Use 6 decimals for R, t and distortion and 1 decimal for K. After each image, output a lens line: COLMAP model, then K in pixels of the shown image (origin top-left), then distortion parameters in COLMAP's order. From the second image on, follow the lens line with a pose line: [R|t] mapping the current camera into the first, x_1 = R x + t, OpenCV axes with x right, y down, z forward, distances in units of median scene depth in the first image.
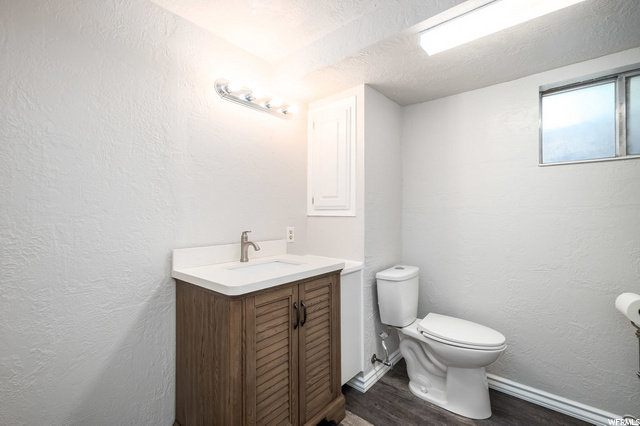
lens RADIAL K [[280.7, 0, 320.0], [0, 280.7, 211.0], [0, 0, 1]] dist [0.014779, 0.000157]
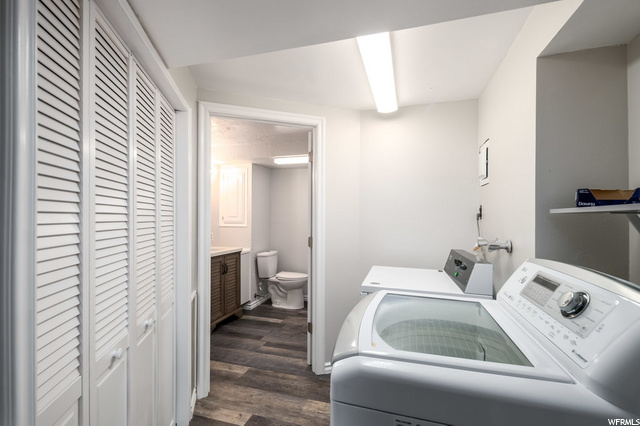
lens RADIAL K [[280.7, 0, 322.7], [0, 280.7, 212.7], [0, 0, 1]] dist [0.014779, 0.000157]
pose [[0.913071, 0.006304, 0.407752, -0.211208], [-0.004499, 0.999975, -0.005385, -0.076422], [-0.407776, 0.003083, 0.913077, -1.125338]]
